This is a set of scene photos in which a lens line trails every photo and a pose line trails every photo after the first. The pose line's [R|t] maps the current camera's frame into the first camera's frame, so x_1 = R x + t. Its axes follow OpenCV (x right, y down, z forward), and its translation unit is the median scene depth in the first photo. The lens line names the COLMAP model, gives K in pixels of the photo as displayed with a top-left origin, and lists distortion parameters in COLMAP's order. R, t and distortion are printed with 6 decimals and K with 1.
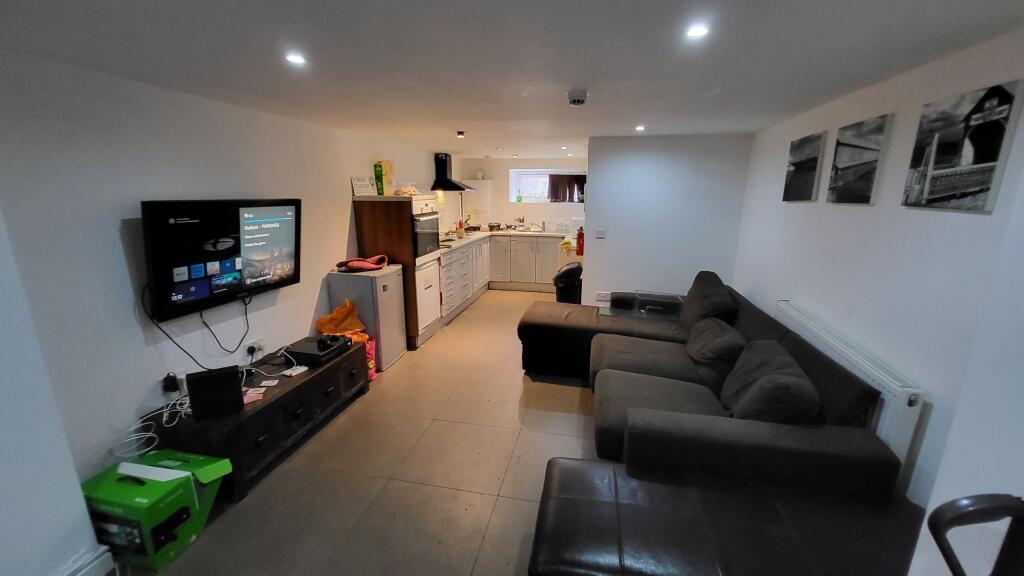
lens RADIAL K [[399.7, 0, 517.9], [0, 399.7, 286.4], [0, 0, 1]] dist [-0.002929, -0.000594]
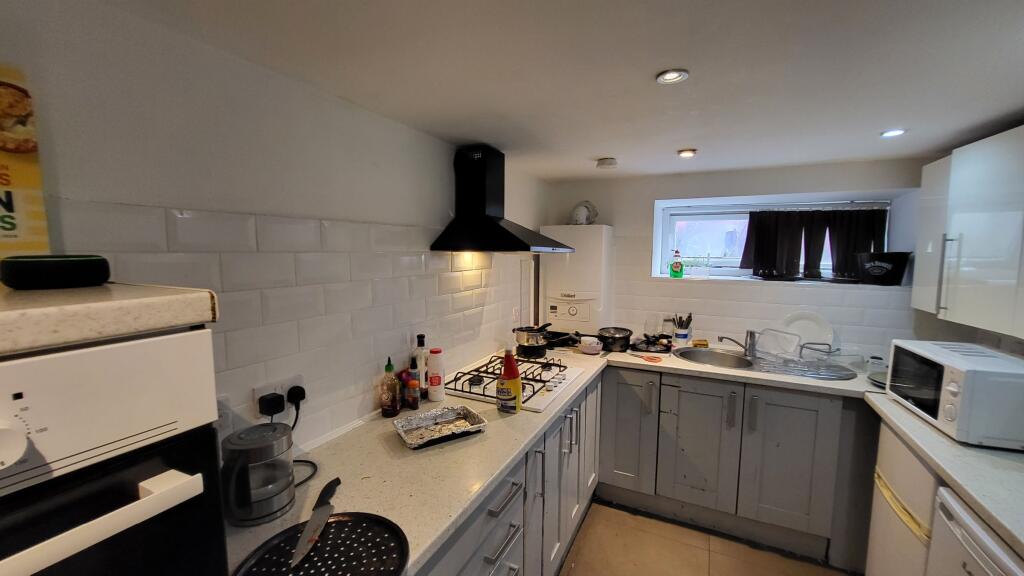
lens RADIAL K [[399.7, 0, 516.9], [0, 399.7, 290.5], [0, 0, 1]] dist [-0.002929, -0.000594]
pose [[0.968103, 0.026837, -0.249110, -0.054614], [-0.058827, 0.990800, -0.121878, -0.142114], [0.243547, 0.132645, 0.960776, 0.586015]]
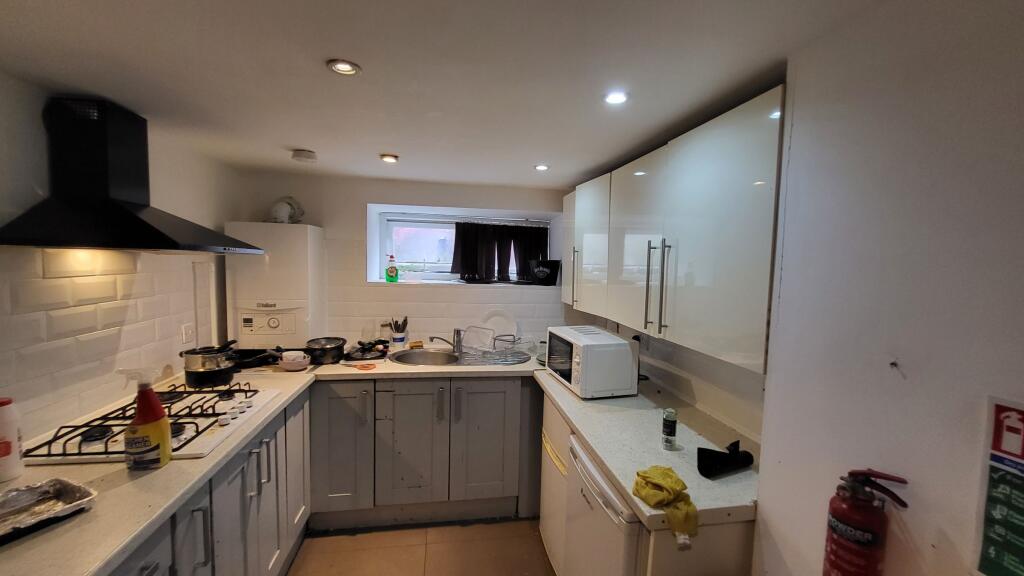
lens RADIAL K [[399.7, 0, 511.7], [0, 399.7, 289.6], [0, 0, 1]] dist [-0.002929, -0.000594]
pose [[0.932834, -0.004663, 0.360275, -0.031410], [0.058683, 0.988531, -0.139151, -0.142633], [-0.355494, 0.150947, 0.922409, 0.594559]]
